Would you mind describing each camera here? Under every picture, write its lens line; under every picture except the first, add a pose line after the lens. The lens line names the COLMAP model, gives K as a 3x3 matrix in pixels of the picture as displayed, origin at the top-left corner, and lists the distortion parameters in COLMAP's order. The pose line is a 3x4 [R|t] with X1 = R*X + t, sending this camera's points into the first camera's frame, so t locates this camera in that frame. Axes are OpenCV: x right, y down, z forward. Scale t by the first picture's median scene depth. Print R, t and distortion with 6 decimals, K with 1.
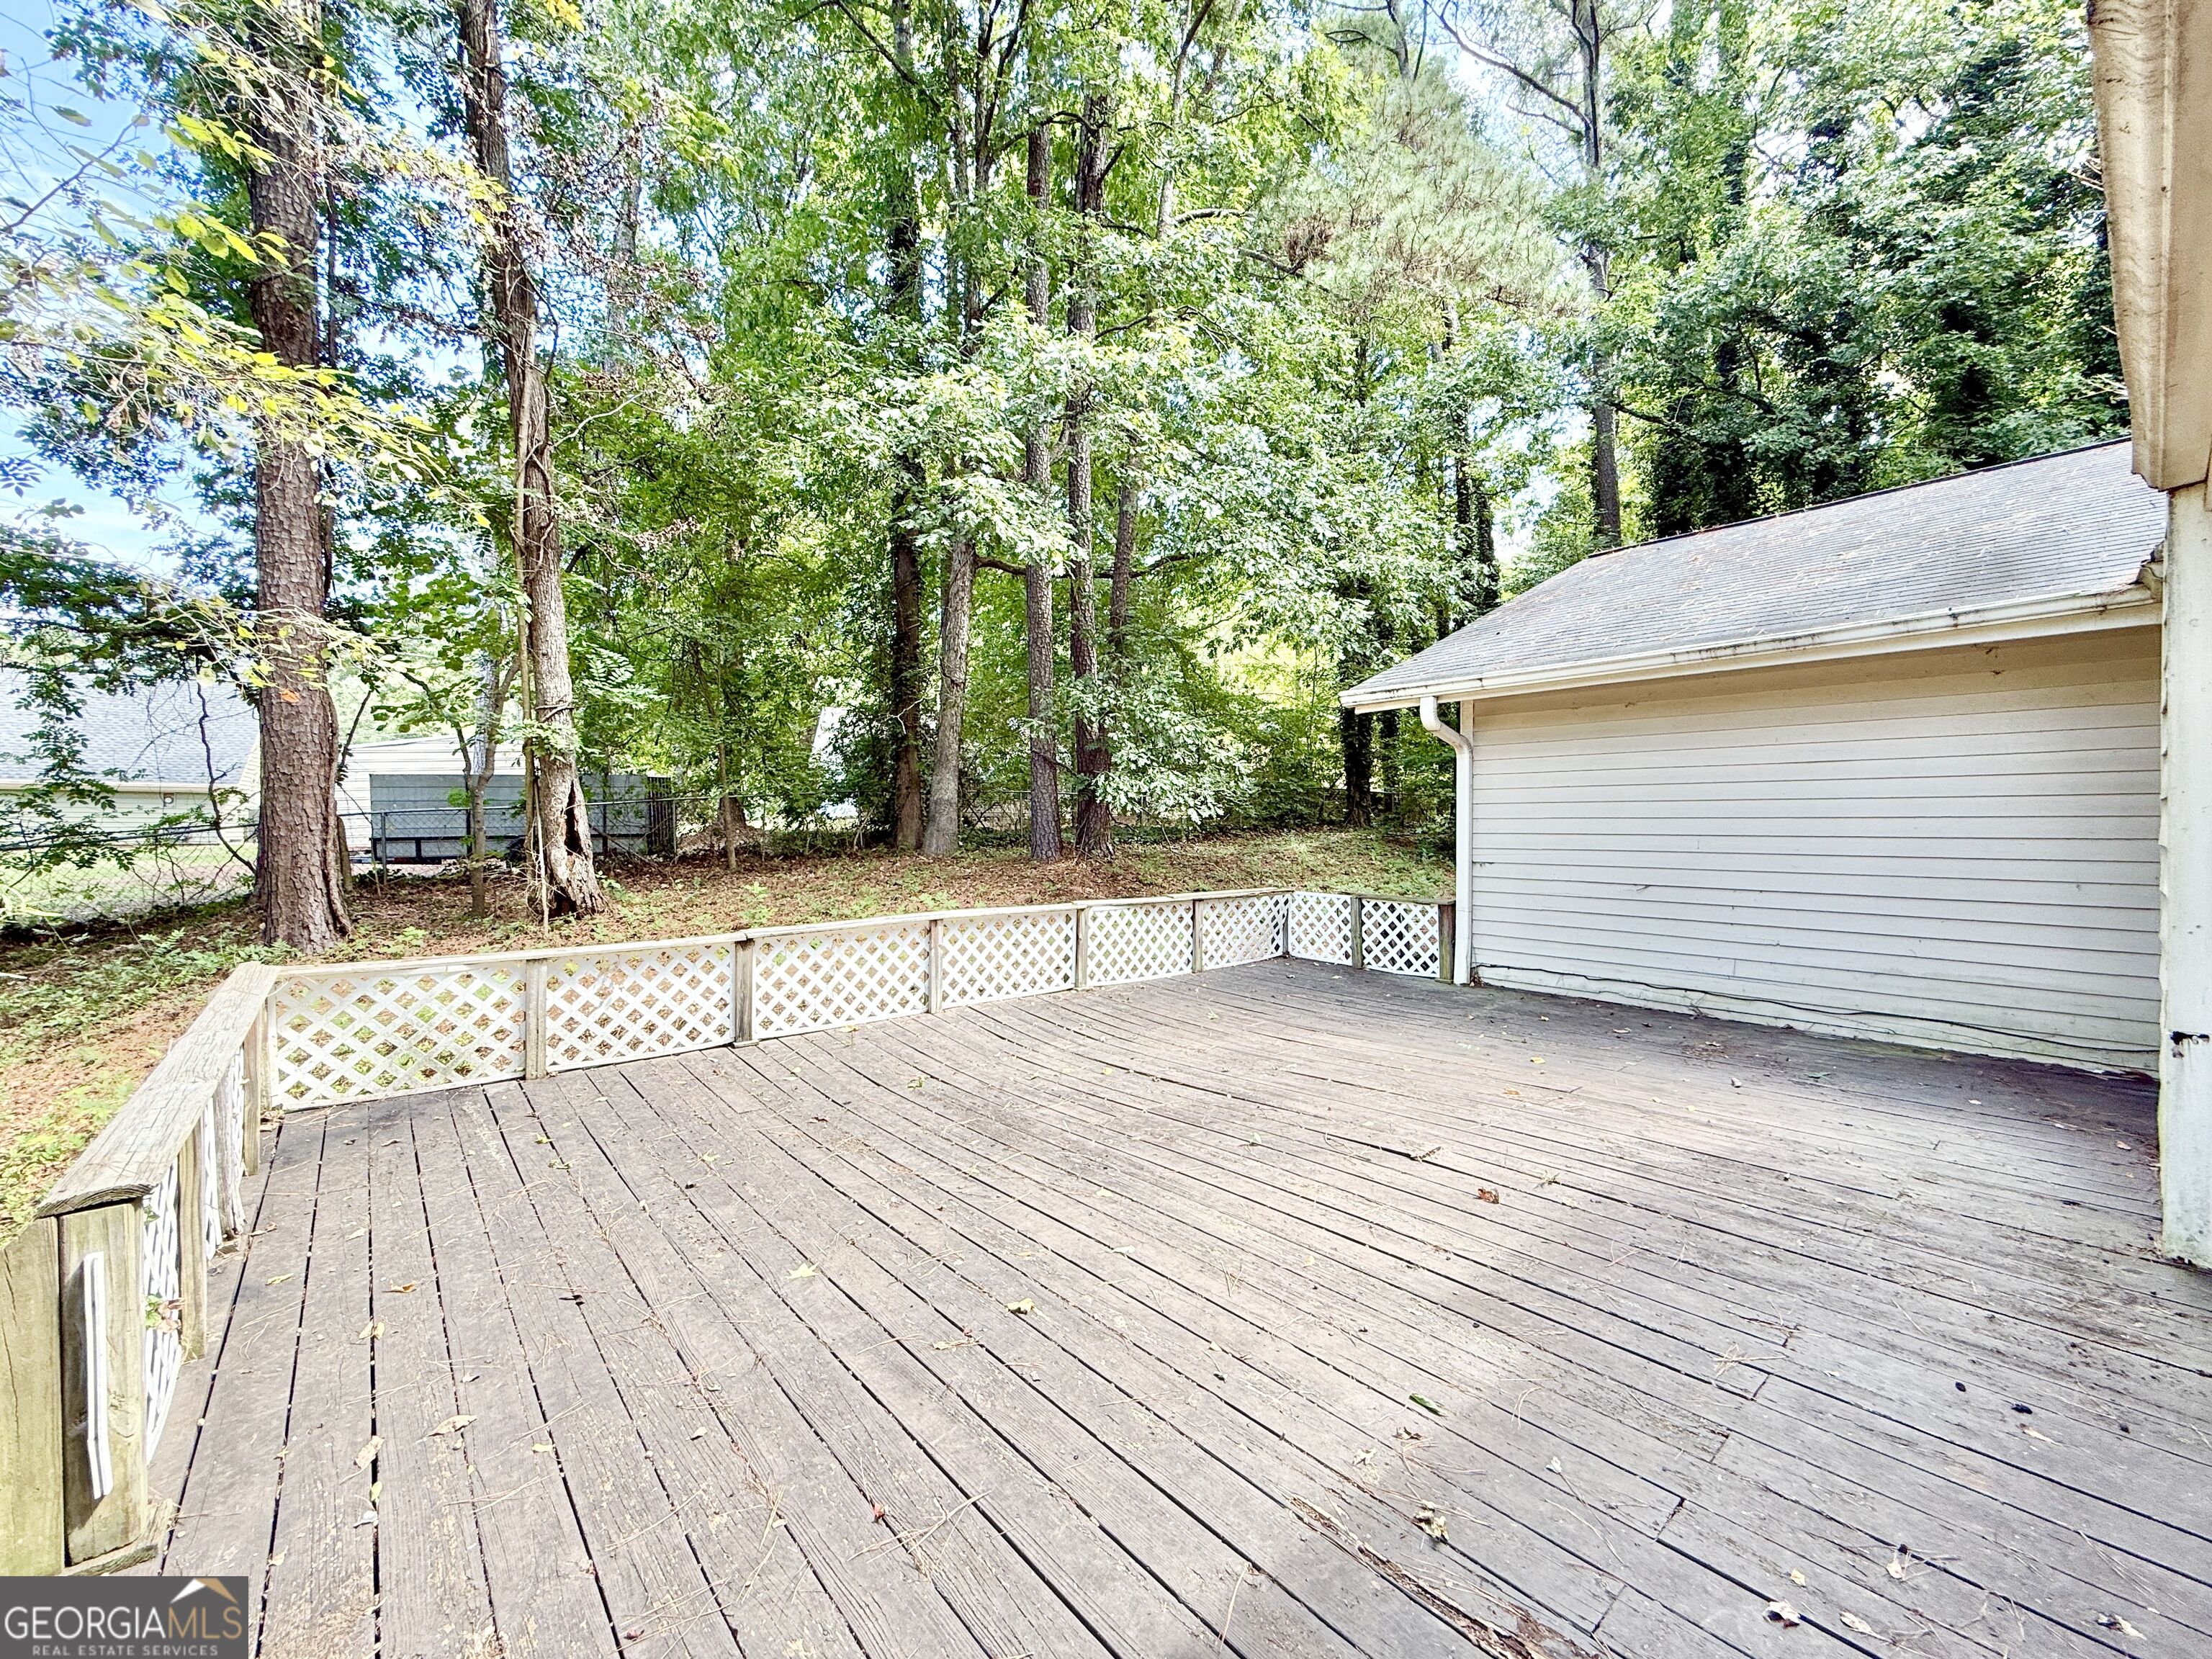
lens RADIAL K [[883.5, 0, 1104.6], [0, 883.5, 829.5], [0, 0, 1]] dist [-0.002210, 0.000131]
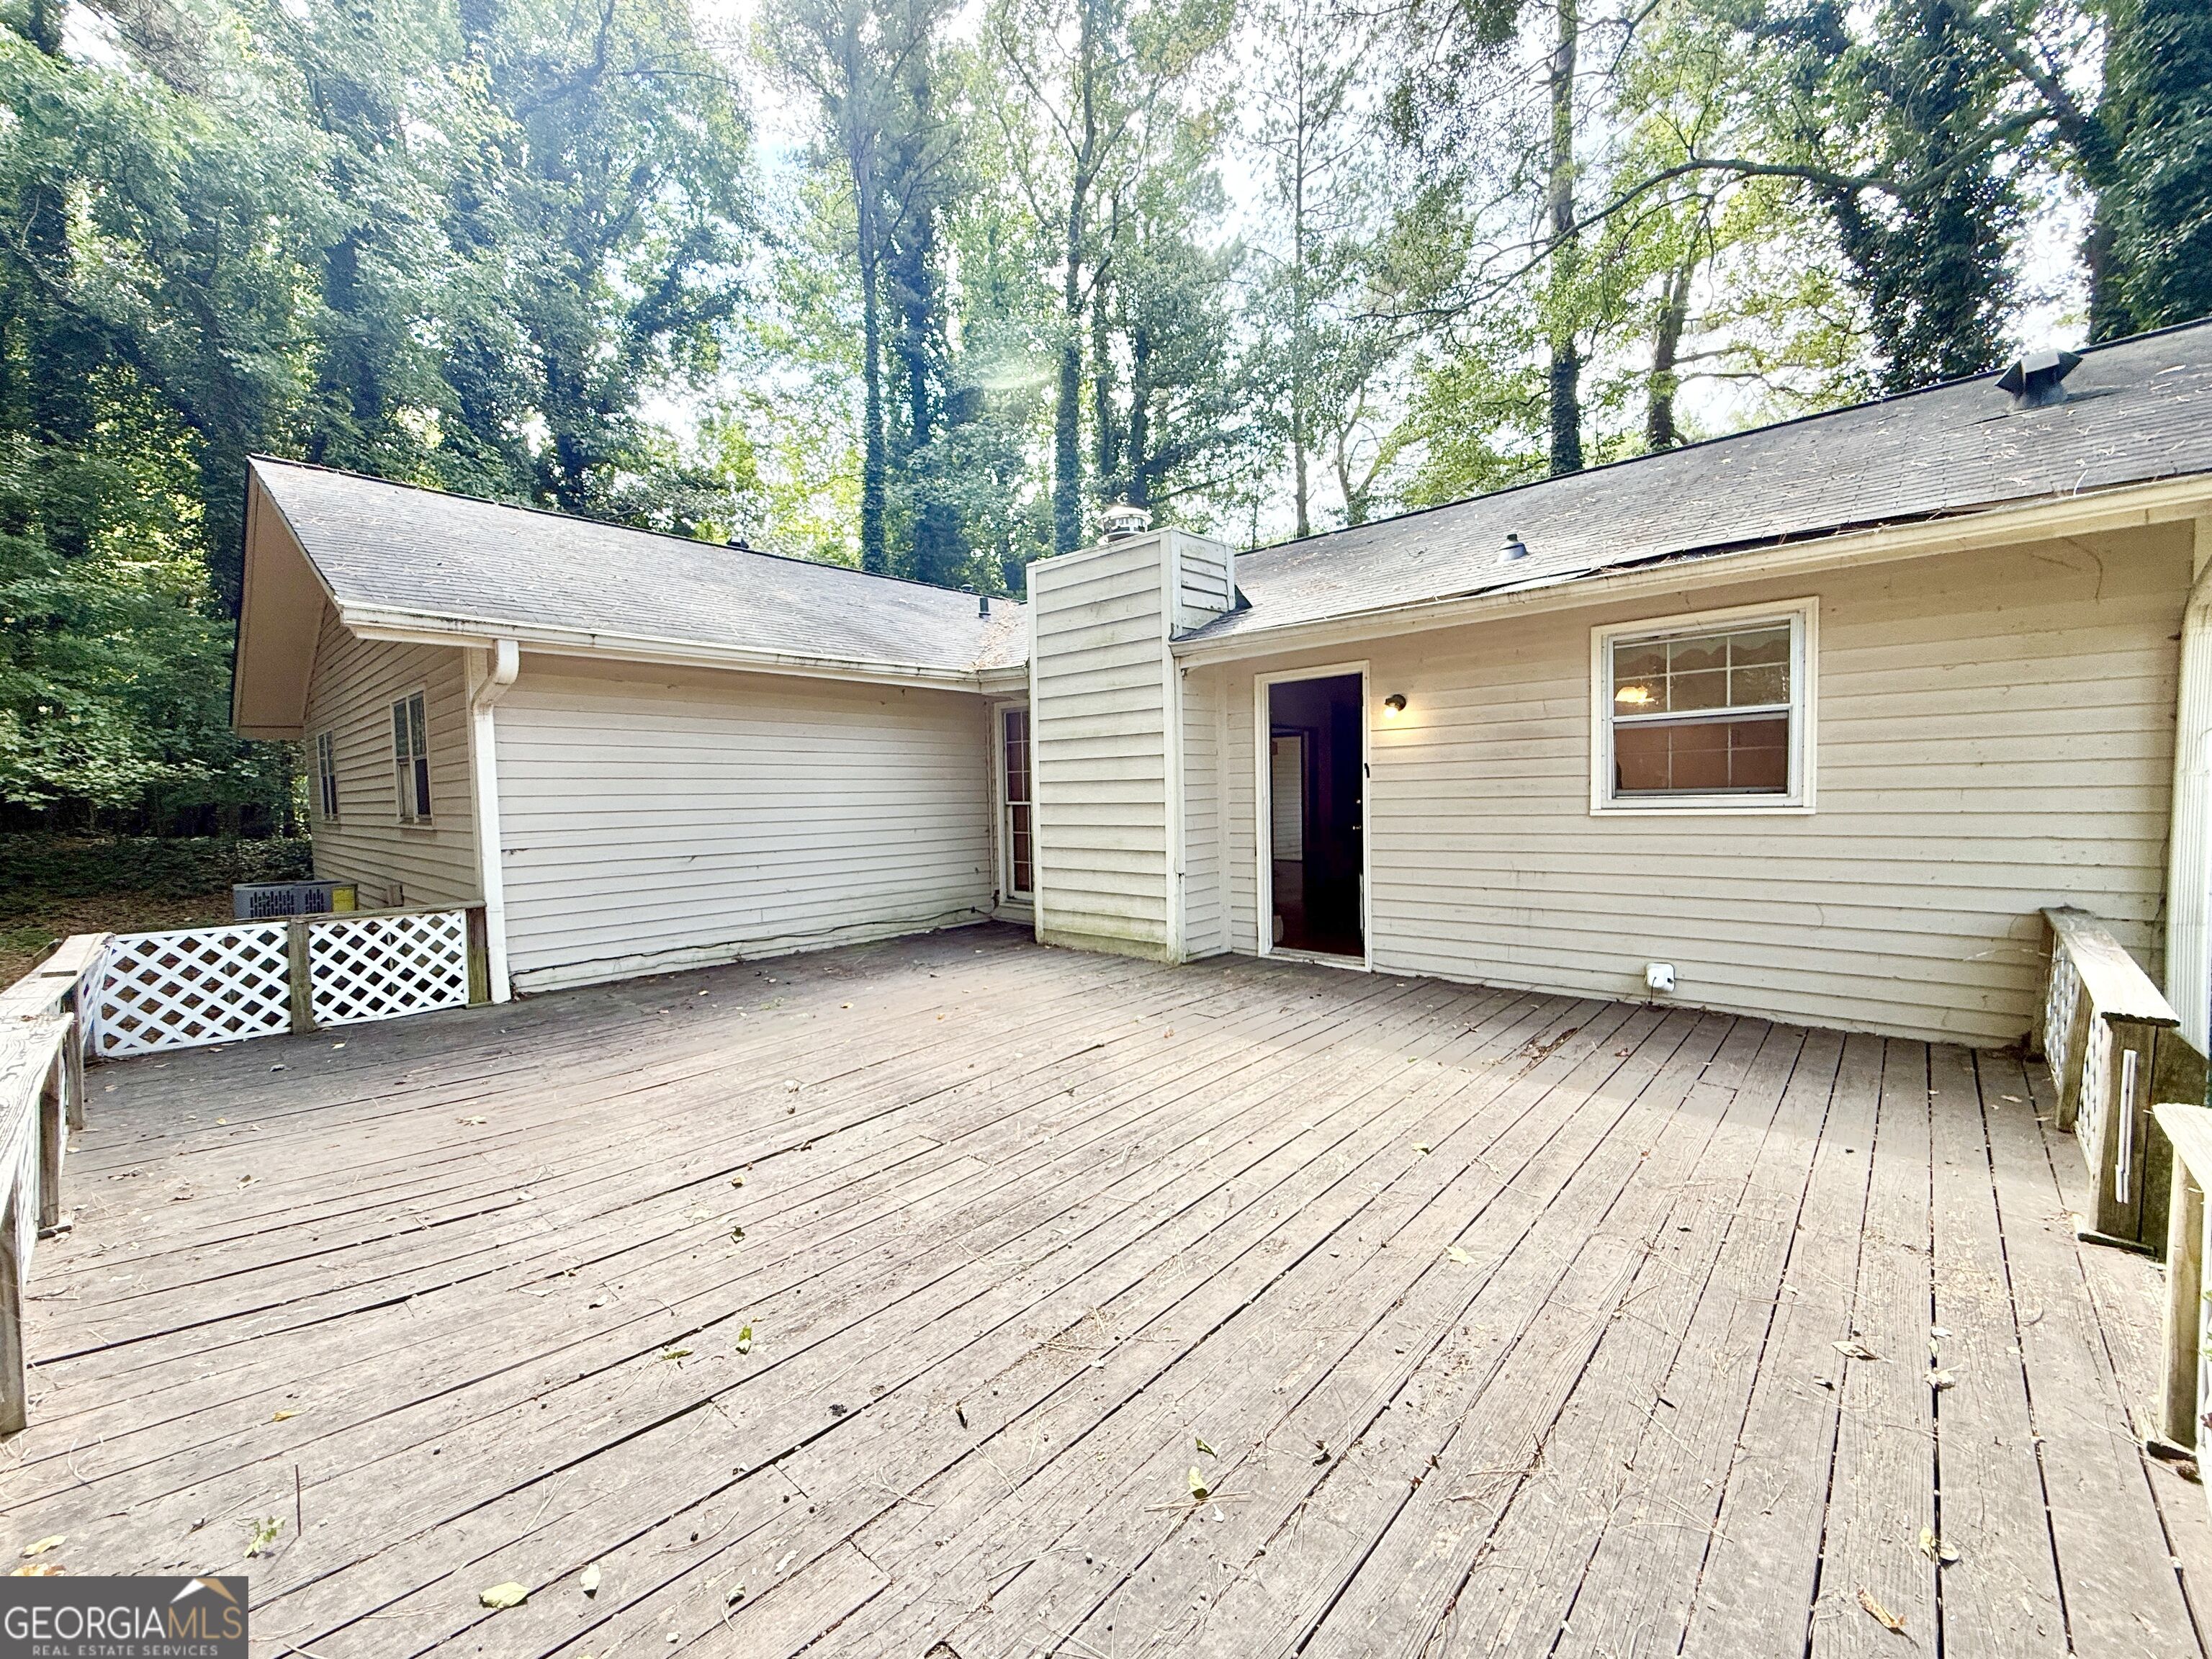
lens RADIAL K [[883.5, 0, 1098.3], [0, 883.5, 842.0], [0, 0, 1]] dist [-0.002210, 0.000131]
pose [[-0.121443, -0.054548, 0.991098, -0.826811], [0.024475, 0.998021, 0.057929, -0.007496], [-0.992297, 0.031292, -0.119868, 1.011633]]
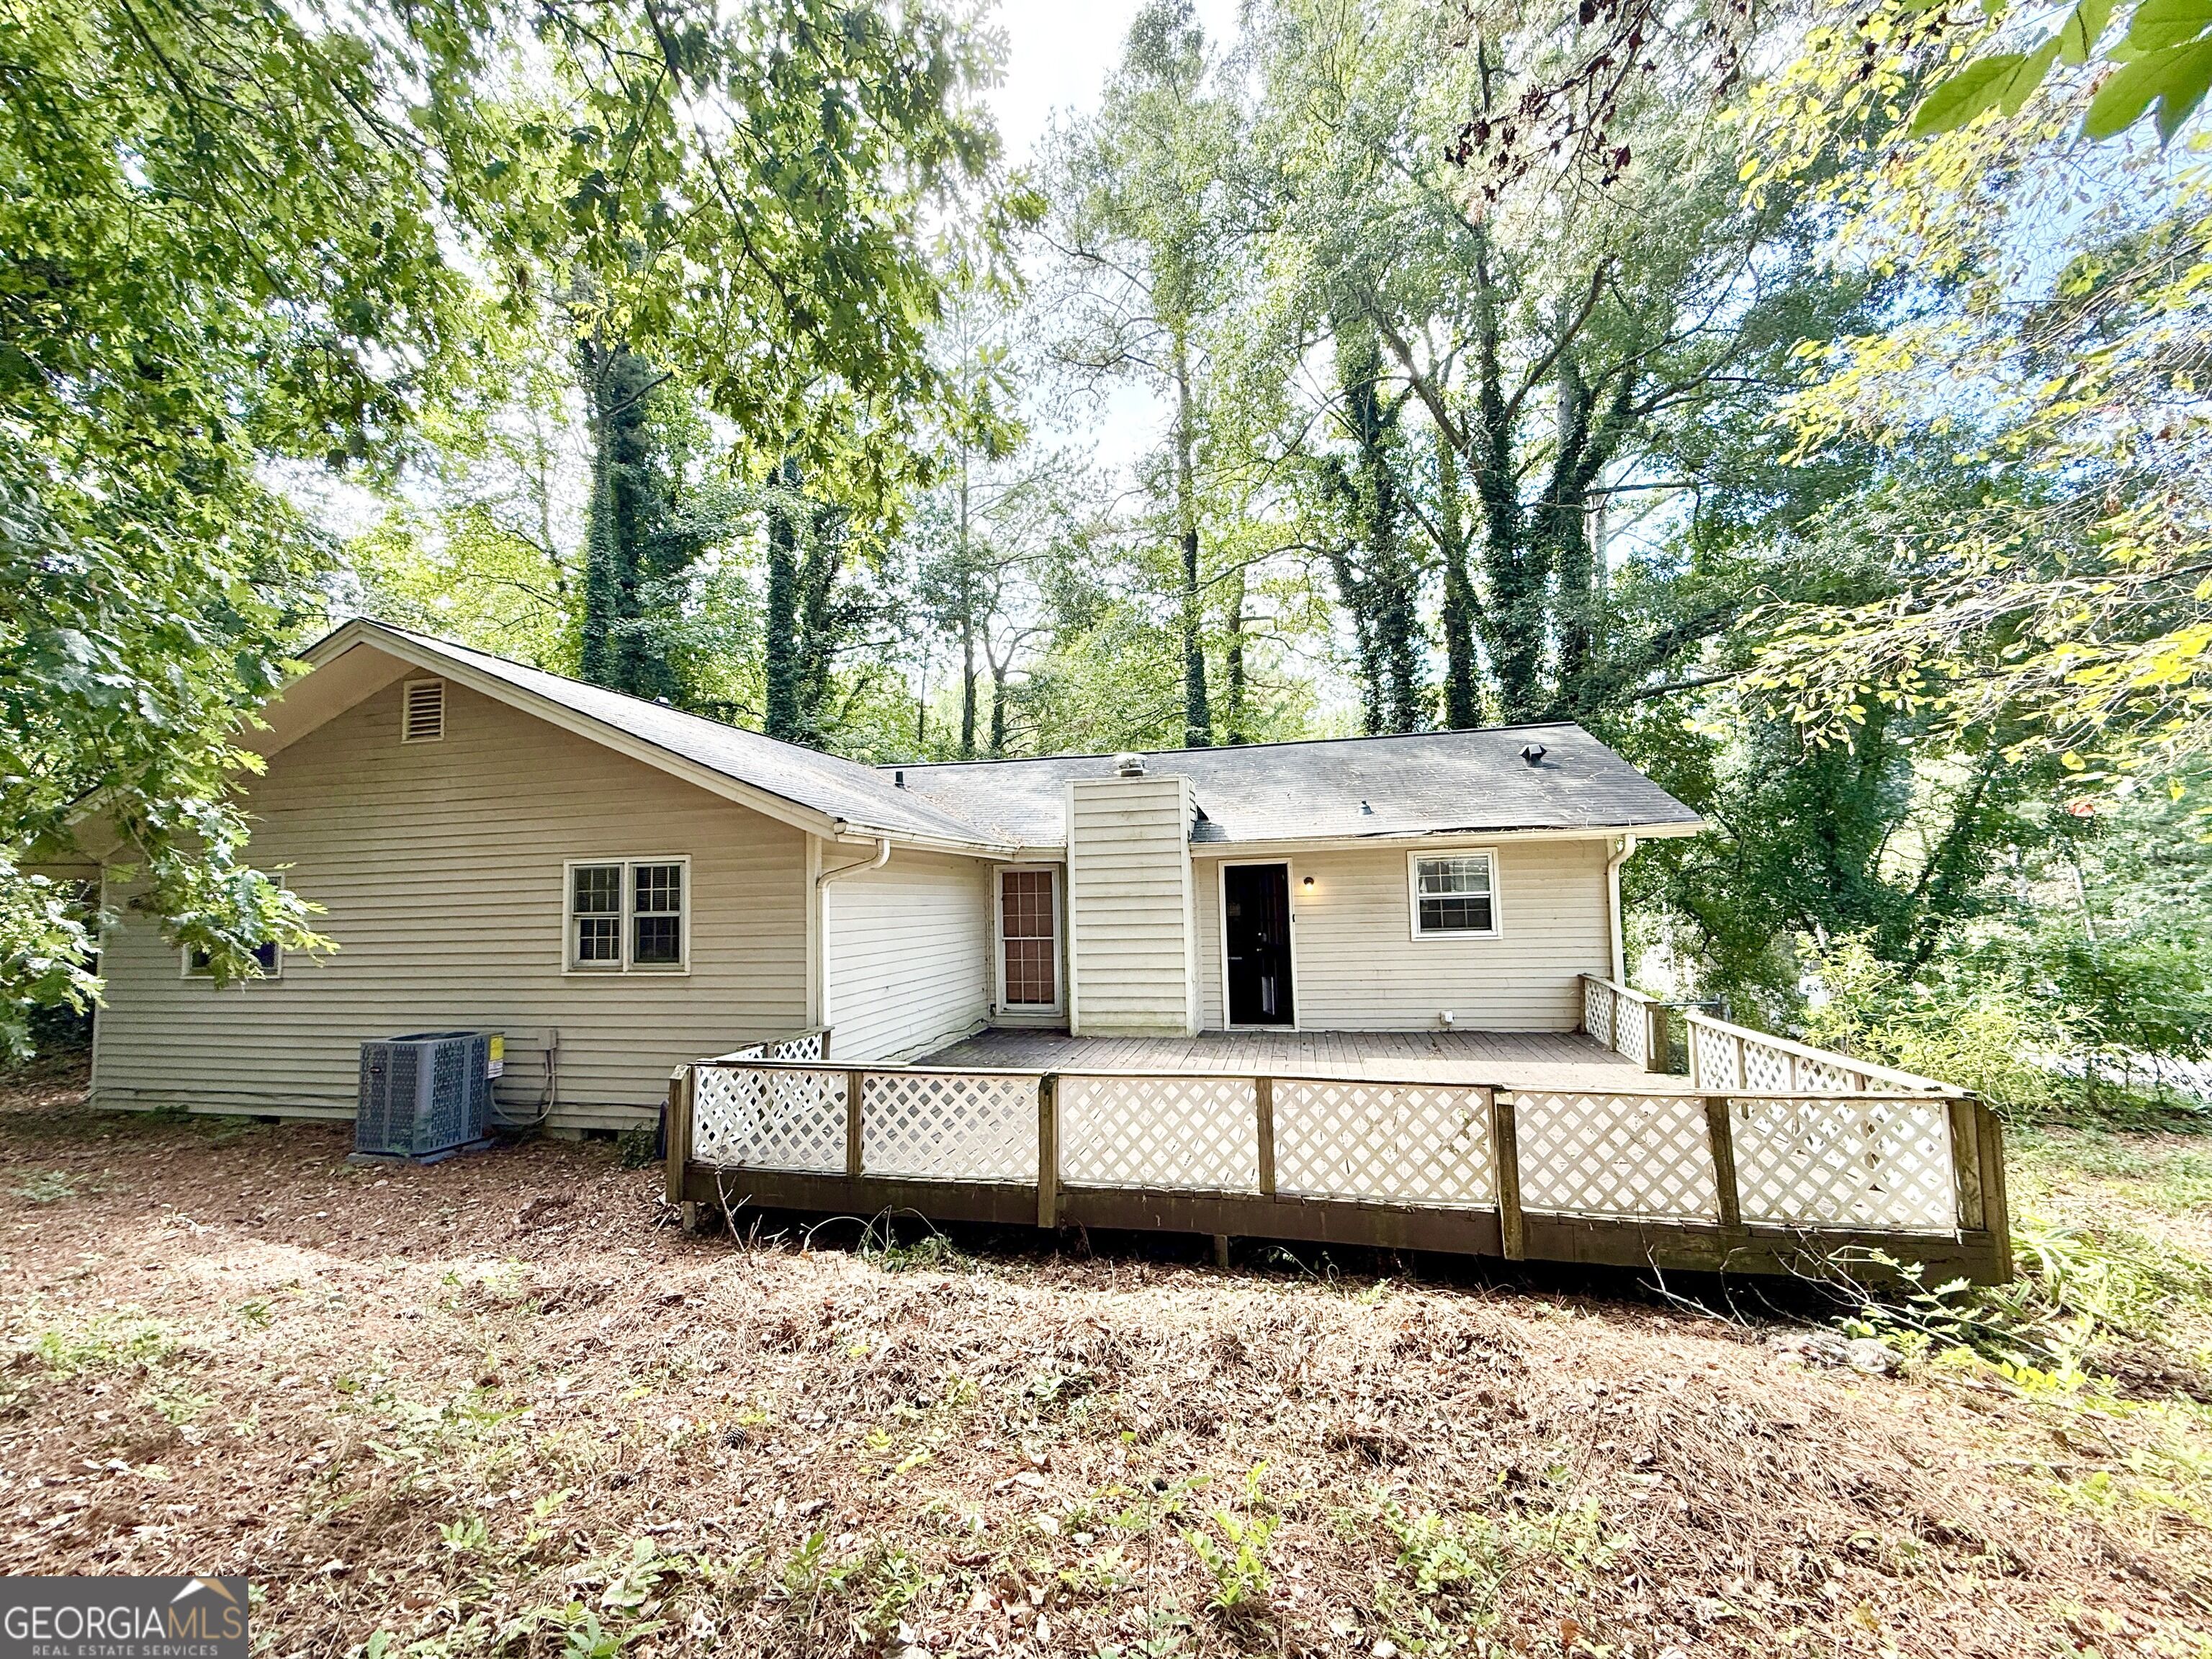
lens RADIAL K [[883.5, 0, 1099.6], [0, 883.5, 823.6], [0, 0, 1]] dist [-0.002210, 0.000131]
pose [[-0.609987, 0.082365, 0.788119, -1.200743], [0.027733, 0.996193, -0.082646, -0.114918], [-0.791926, -0.028556, -0.609949, 2.546894]]
